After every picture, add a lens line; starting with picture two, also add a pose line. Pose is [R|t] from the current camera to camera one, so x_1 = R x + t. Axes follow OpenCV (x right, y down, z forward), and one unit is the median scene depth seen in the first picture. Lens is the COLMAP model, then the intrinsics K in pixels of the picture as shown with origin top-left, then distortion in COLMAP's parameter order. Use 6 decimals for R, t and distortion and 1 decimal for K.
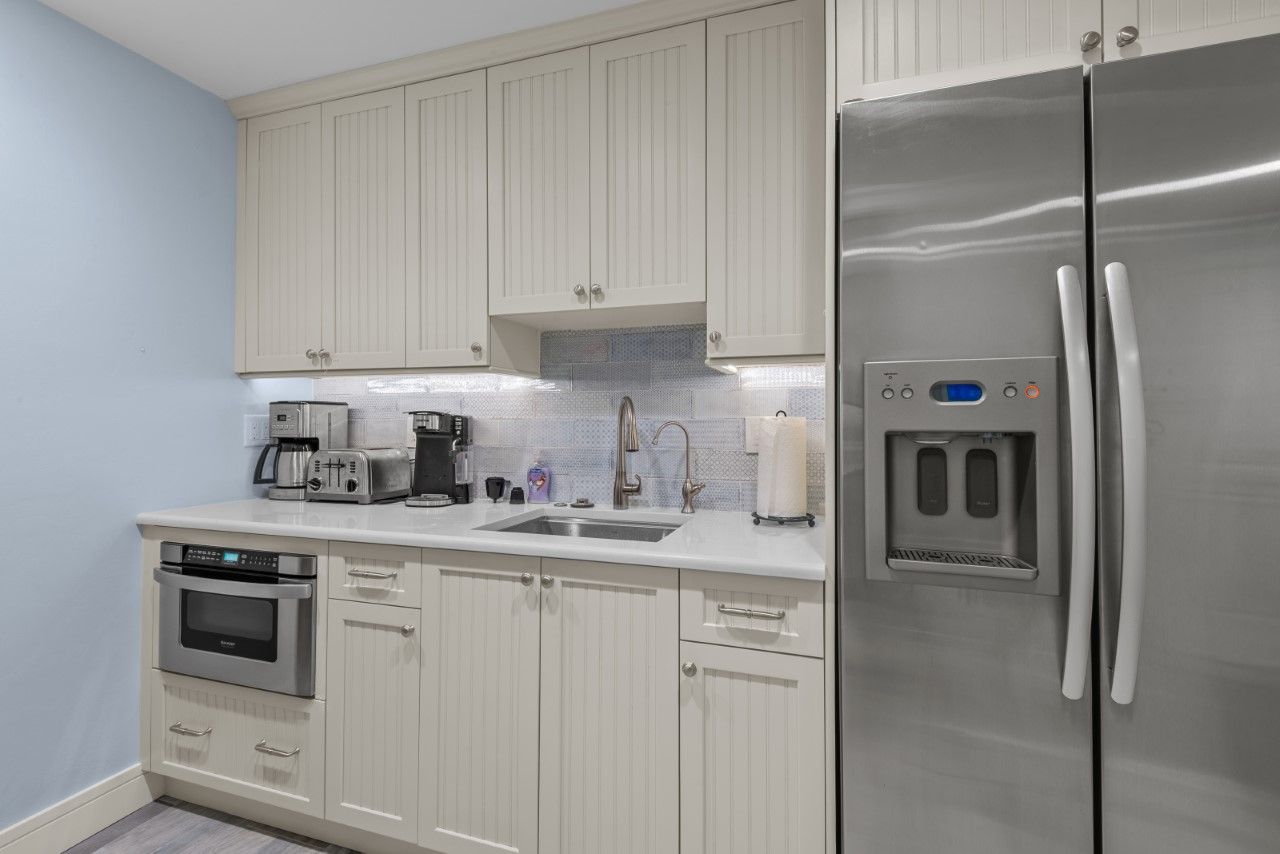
lens RADIAL K [[574.9, 0, 639.3], [0, 574.9, 417.1], [0, 0, 1]] dist [0.020342, -0.012047]
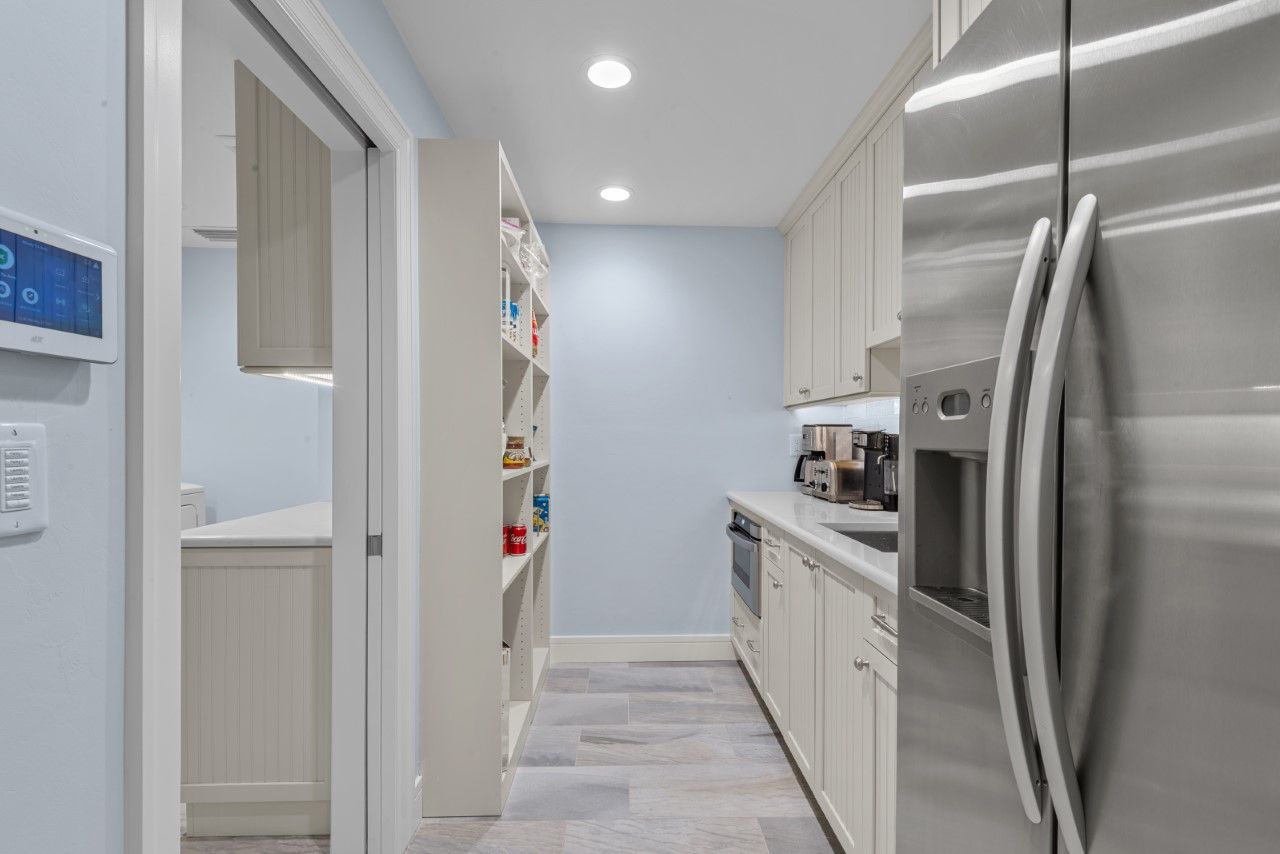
lens RADIAL K [[574.9, 0, 633.7], [0, 574.9, 451.0], [0, 0, 1]] dist [0.020342, -0.012047]
pose [[0.336478, 0.020659, -0.941465, 0.601510], [0.004647, 0.999711, 0.023598, 0.001887], [0.941680, -0.012315, 0.336285, 0.138343]]
